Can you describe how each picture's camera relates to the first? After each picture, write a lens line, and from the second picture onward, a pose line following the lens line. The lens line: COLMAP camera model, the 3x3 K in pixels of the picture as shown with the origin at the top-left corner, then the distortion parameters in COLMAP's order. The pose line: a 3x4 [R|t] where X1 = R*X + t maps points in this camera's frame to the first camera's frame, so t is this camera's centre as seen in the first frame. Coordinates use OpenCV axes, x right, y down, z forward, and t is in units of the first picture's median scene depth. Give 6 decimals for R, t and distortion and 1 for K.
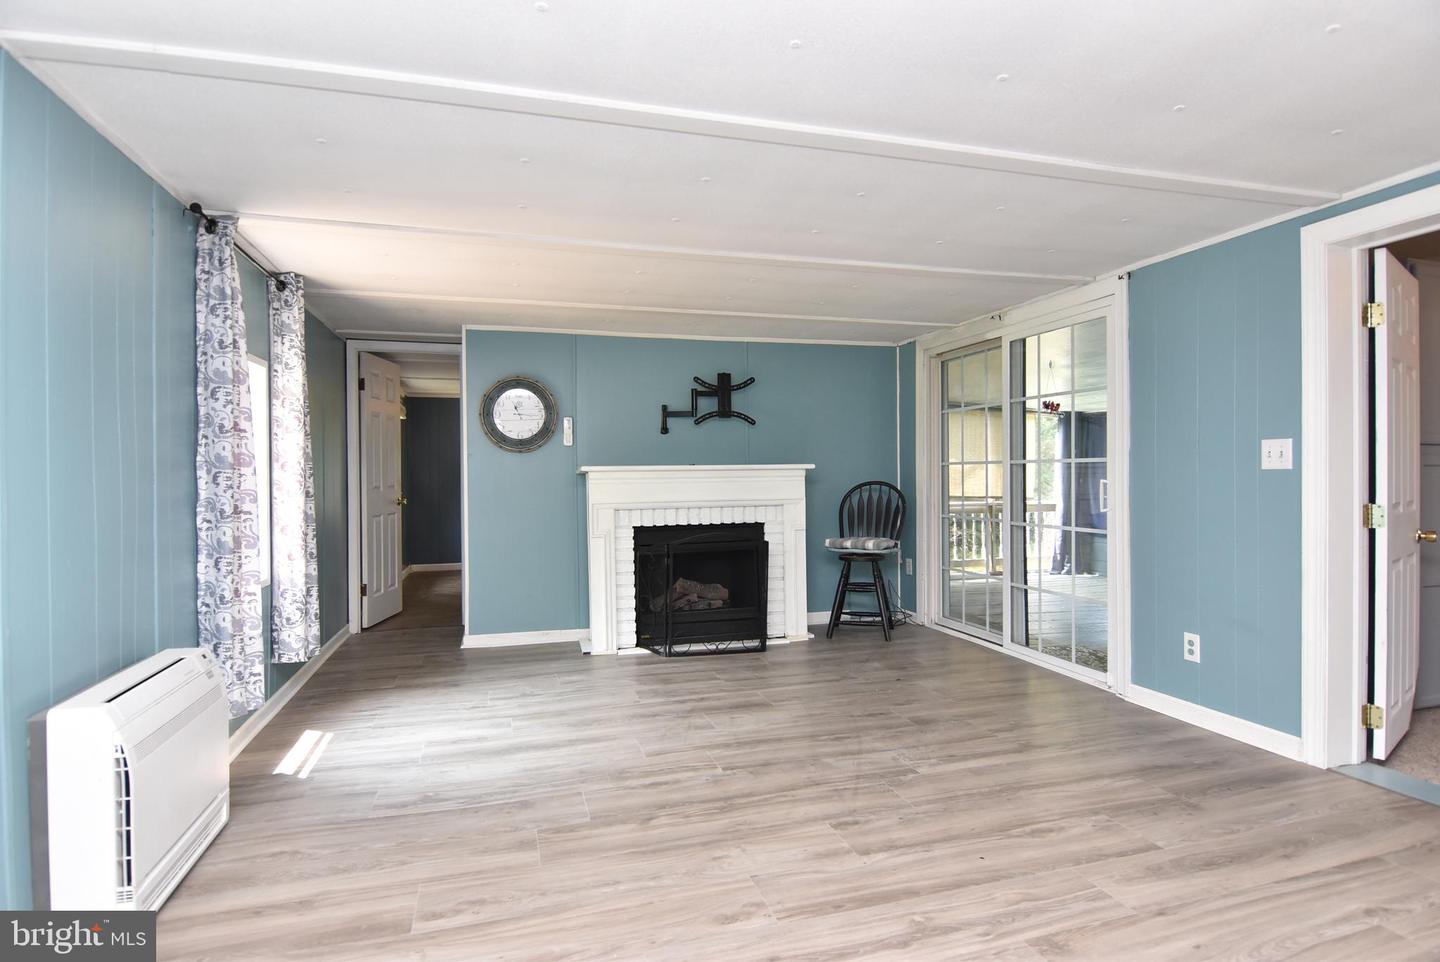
lens RADIAL K [[767.4, 0, 725.6], [0, 767.4, 478.0], [0, 0, 1]] dist [-0.010696, -0.006342]
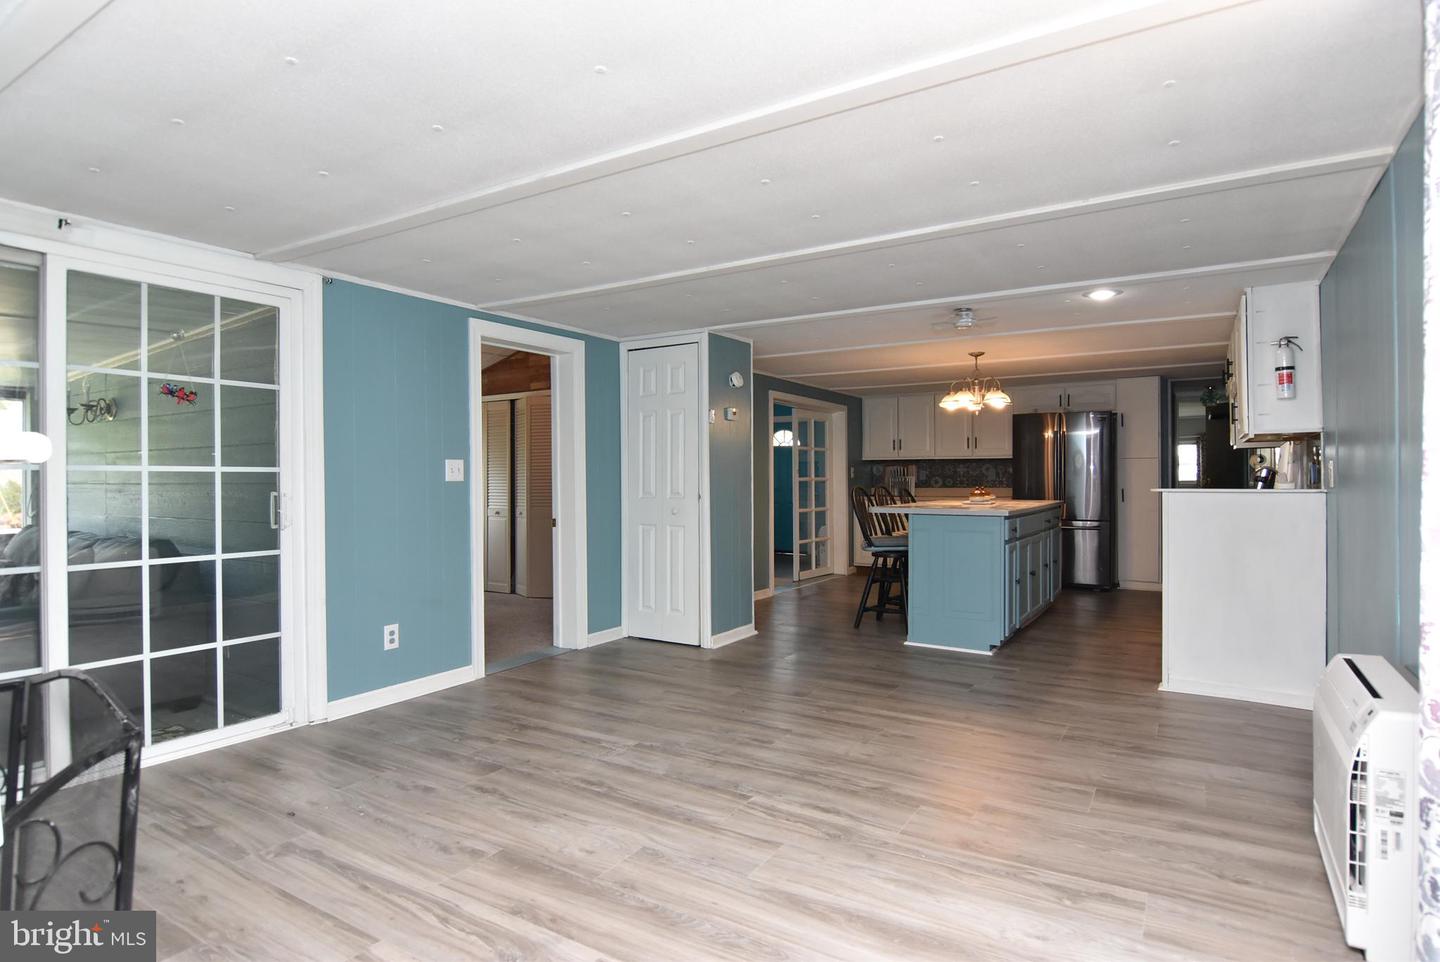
lens RADIAL K [[767.4, 0, 722.7], [0, 767.4, 480.5], [0, 0, 1]] dist [-0.010696, -0.006342]
pose [[-0.665755, 0.009960, 0.746104, -0.646674], [0.014316, 0.999897, -0.000574, -0.004599], [-0.746033, 0.010299, -0.665829, 1.562413]]
